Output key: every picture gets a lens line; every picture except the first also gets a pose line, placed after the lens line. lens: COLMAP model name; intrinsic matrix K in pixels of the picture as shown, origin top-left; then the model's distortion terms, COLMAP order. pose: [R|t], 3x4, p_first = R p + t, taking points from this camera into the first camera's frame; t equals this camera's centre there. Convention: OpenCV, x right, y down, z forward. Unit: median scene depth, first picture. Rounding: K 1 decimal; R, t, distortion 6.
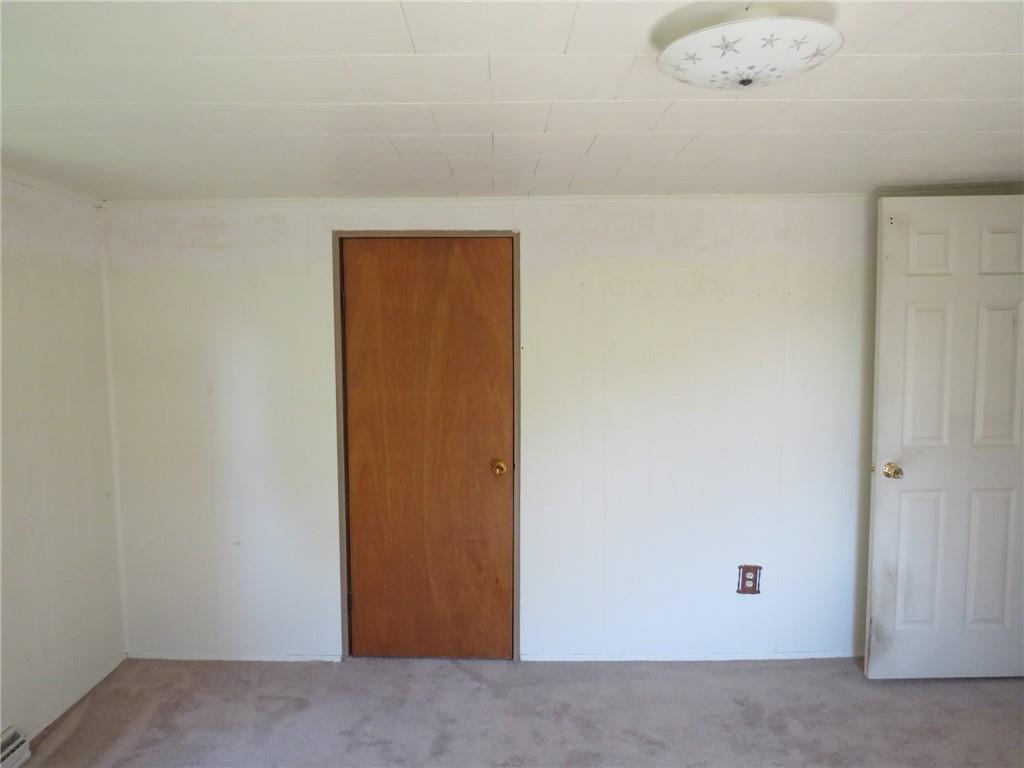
lens RADIAL K [[746.7, 0, 511.4], [0, 746.7, 384.2], [0, 0, 1]] dist [0.000287, -0.001133]
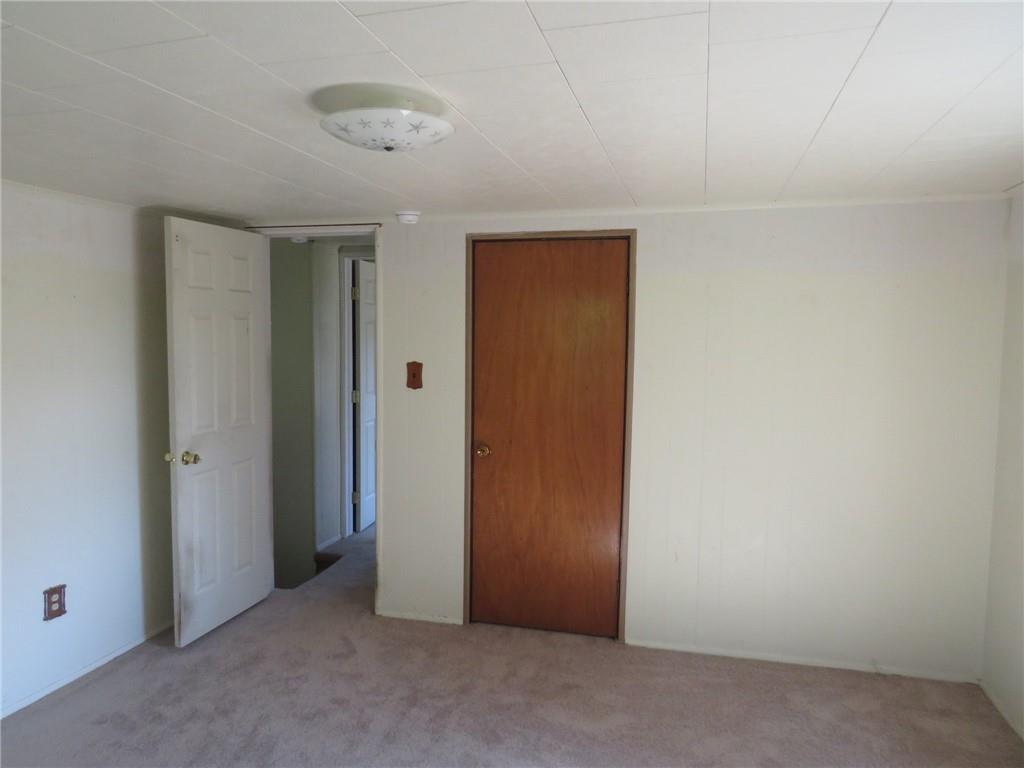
lens RADIAL K [[746.7, 0, 511.3], [0, 746.7, 385.1], [0, 0, 1]] dist [0.000287, -0.001133]
pose [[0.247012, -0.047067, 0.967869, -0.468802], [0.060940, 0.997597, 0.032960, -0.002559], [-0.967094, 0.050840, 0.249286, 0.232989]]
